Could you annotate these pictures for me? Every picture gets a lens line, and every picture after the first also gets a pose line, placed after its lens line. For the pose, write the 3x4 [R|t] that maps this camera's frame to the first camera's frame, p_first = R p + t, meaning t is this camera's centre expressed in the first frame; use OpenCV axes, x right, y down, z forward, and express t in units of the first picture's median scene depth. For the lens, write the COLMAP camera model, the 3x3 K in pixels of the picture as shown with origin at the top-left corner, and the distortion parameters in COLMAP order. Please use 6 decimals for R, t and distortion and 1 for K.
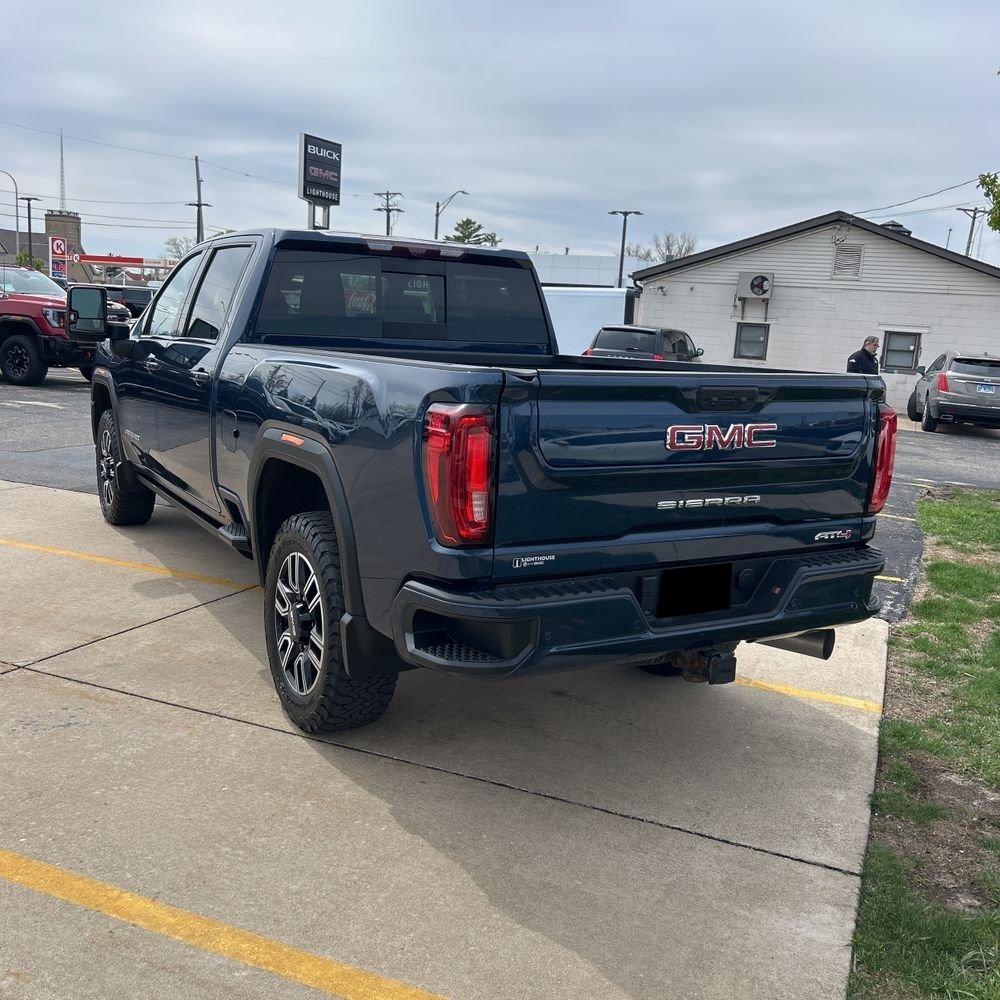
lens RADIAL K [[999.3, 0, 500.0], [0, 999.3, 500.0], [0, 0, 1]] dist [0.054303, -0.076774]
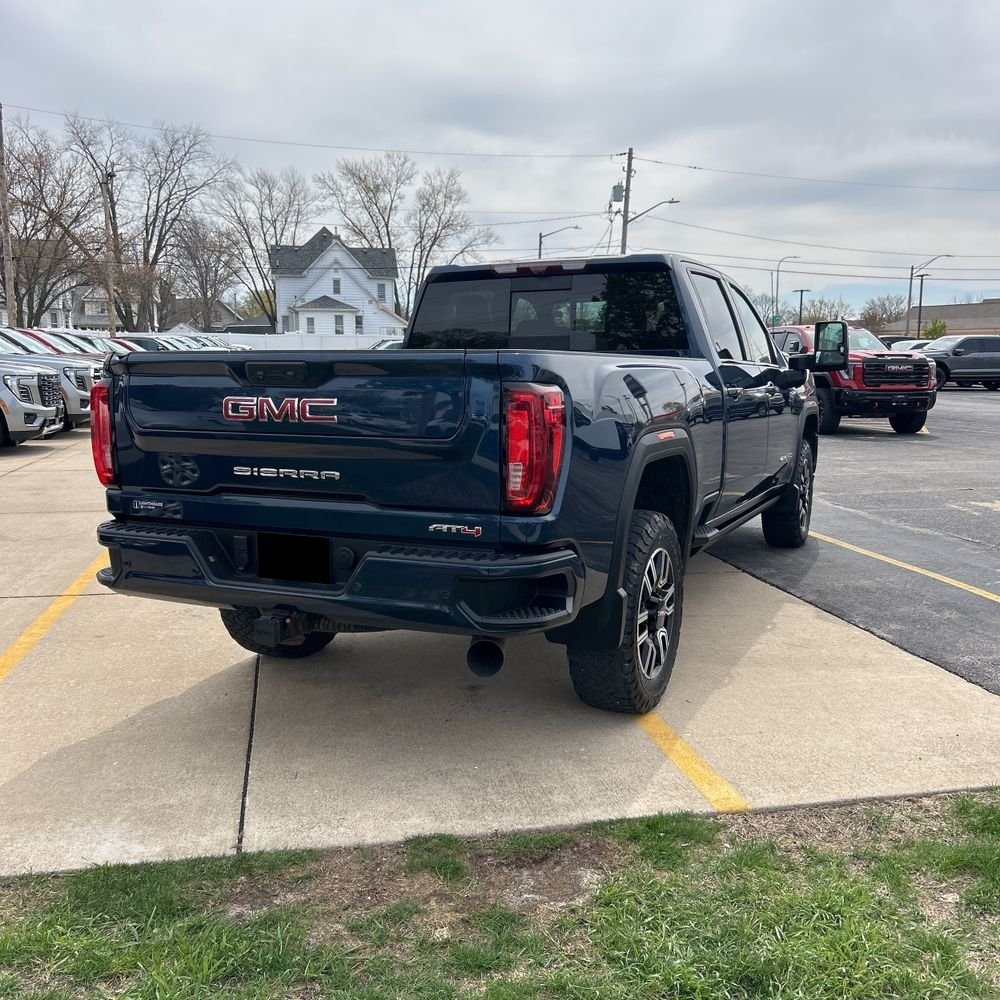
lens RADIAL K [[999.3, 0, 500.0], [0, 999.3, 500.0], [0, 0, 1]] dist [0.054303, -0.076774]
pose [[0.562684, 0.059768, -0.824509, 0.915371], [-0.113837, 0.993483, -0.005671, 0.008431], [0.818797, 0.097051, 0.565821, 0.446733]]
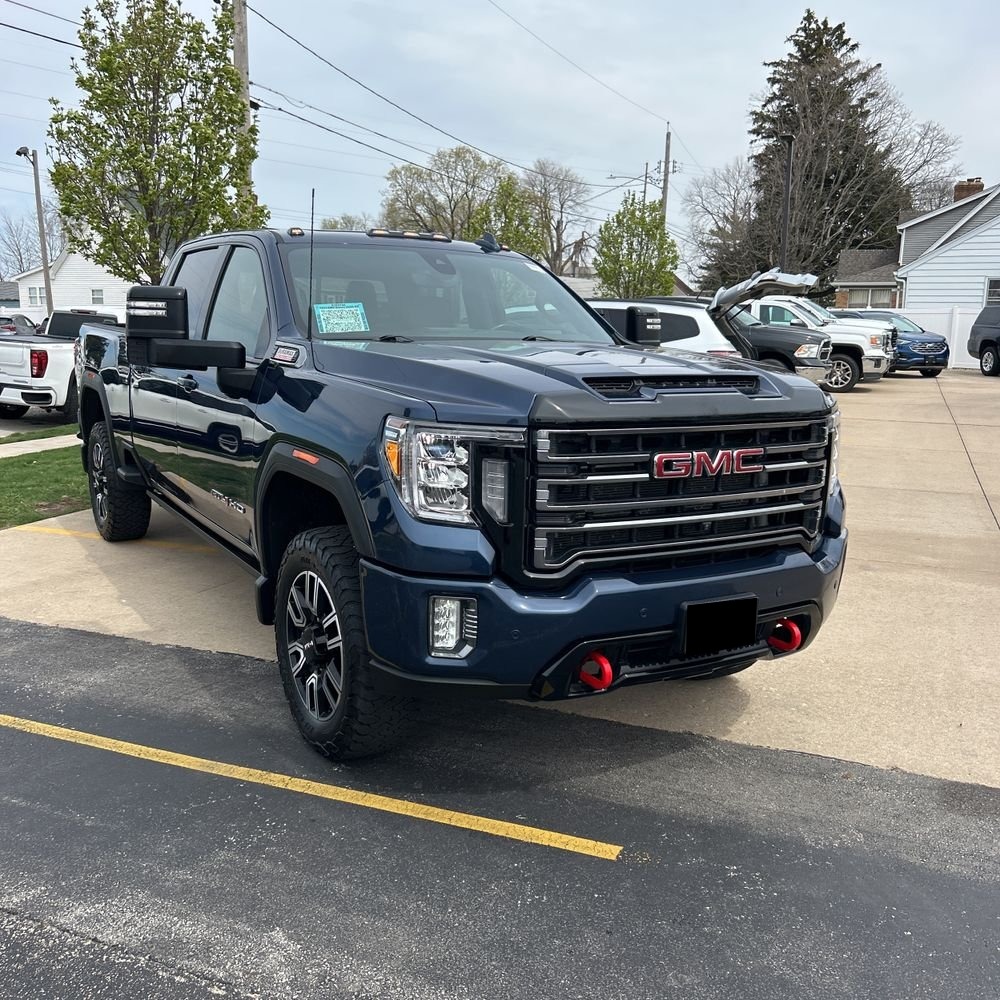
lens RADIAL K [[1001.4, 0, 486.1], [0, 1001.4, 517.5], [0, 0, 1]] dist [0.012089, 0.005601]
pose [[-0.997261, -0.070926, -0.020989, -0.384758], [-0.073694, 0.928420, 0.364150, -0.493470], [-0.006341, 0.364699, -0.931104, 2.661850]]
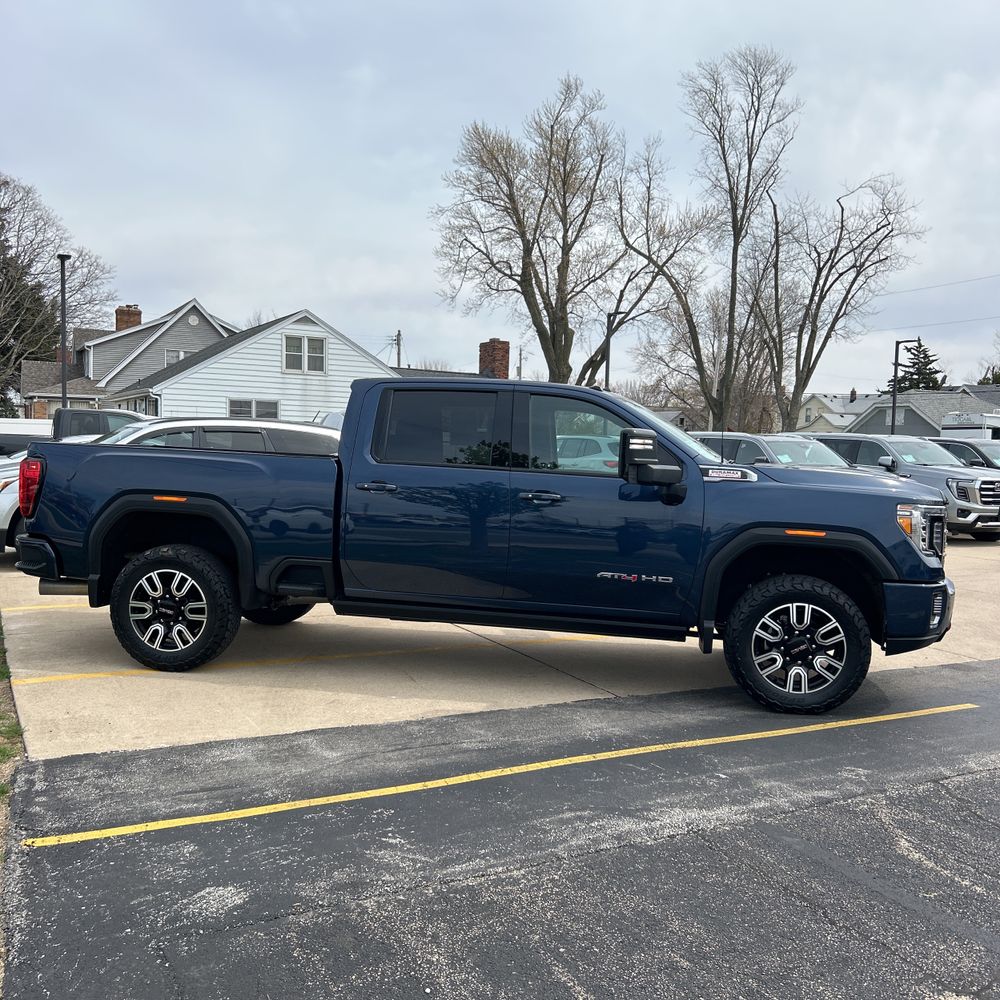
lens RADIAL K [[994.1, 0, 491.9], [0, 994.1, 516.4], [0, 0, 1]] dist [0.154869, -0.495501]
pose [[-0.635770, -0.024641, -0.771485, 1.087813], [-0.202113, 0.969932, 0.135579, -0.355760], [0.744948, 0.242124, -0.621634, 2.420154]]
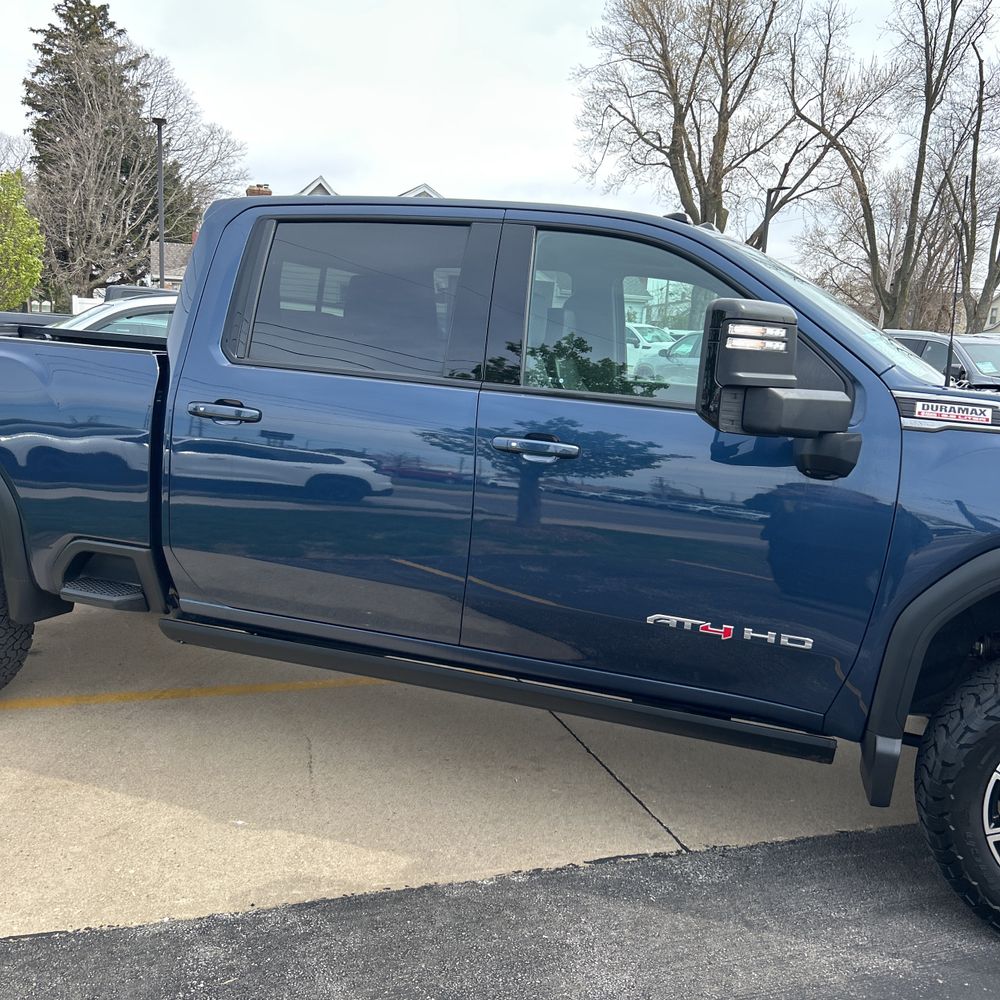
lens RADIAL K [[1001.4, 0, 486.1], [0, 1001.4, 517.5], [0, 0, 1]] dist [0.012089, 0.005601]
pose [[-0.742565, 0.021369, -0.669433, 0.417038], [-0.213421, 0.939842, 0.266737, -0.331767], [0.634861, 0.340941, -0.693333, 2.039115]]
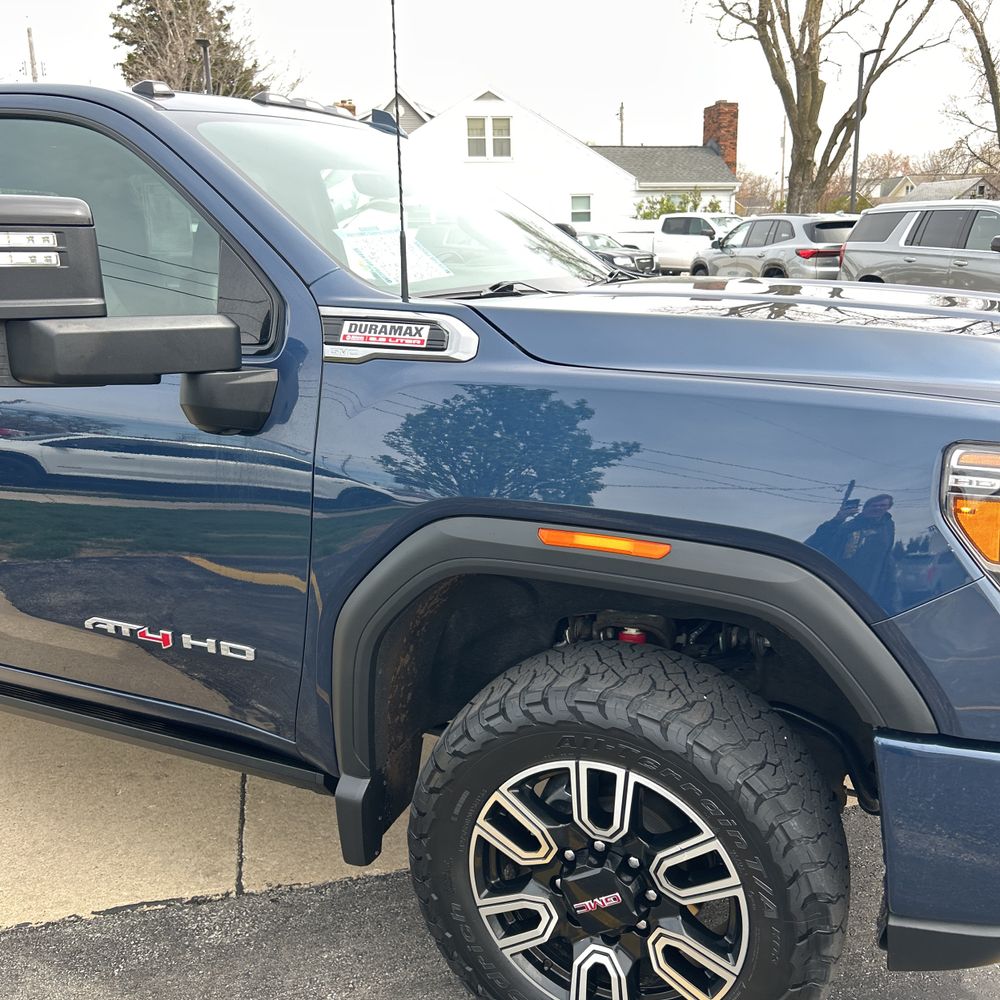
lens RADIAL K [[999.3, 0, 500.0], [0, 999.3, 500.0], [0, 0, 1]] dist [0.054303, -0.076774]
pose [[-0.813946, 0.103481, -0.571650, 0.003855], [-0.131277, 0.925792, 0.354507, -0.383859], [0.565914, 0.363594, -0.739960, 2.150623]]
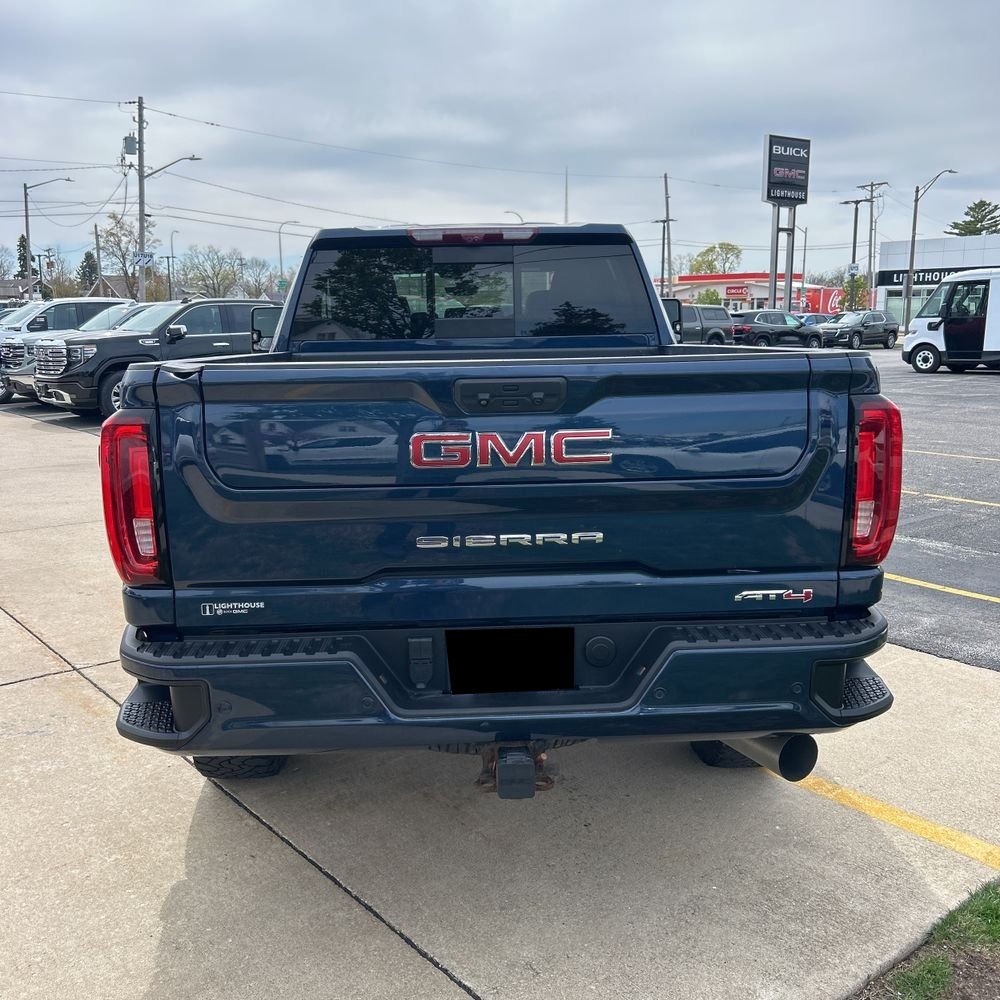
lens RADIAL K [[1006.8, 0, 485.5], [0, 1006.8, 488.2], [0, 0, 1]] dist [0.016890, -0.008660]
pose [[0.879627, 0.013353, -0.475476, 0.405340], [-0.023763, 0.999591, -0.015891, -0.017279], [0.475070, 0.025277, 0.879585, 0.271613]]
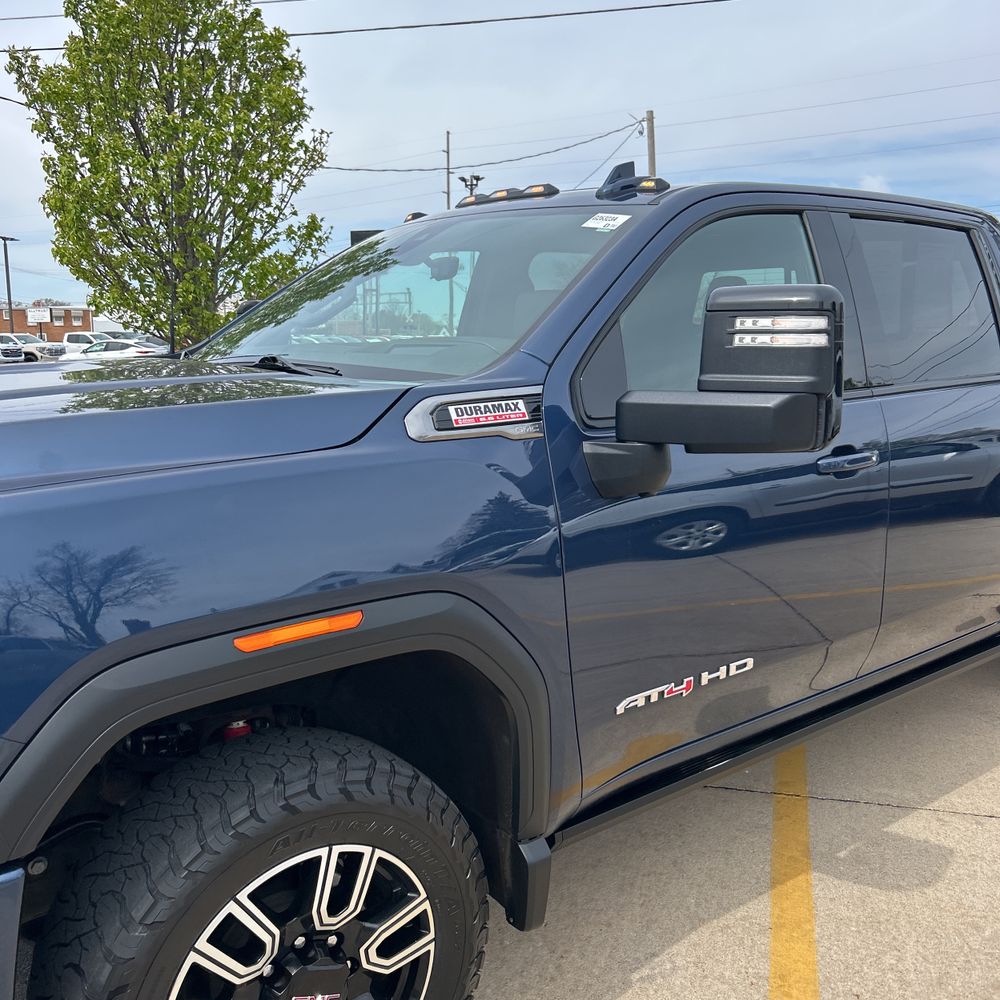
lens RADIAL K [[981.9, 0, 489.8], [0, 981.9, 497.4], [0, 0, 1]] dist [0.096217, -0.134717]
pose [[-0.124191, -0.220053, 0.967550, -1.021562], [0.168884, 0.956184, 0.239146, -0.337219], [-0.977780, 0.193104, -0.081586, 1.601114]]
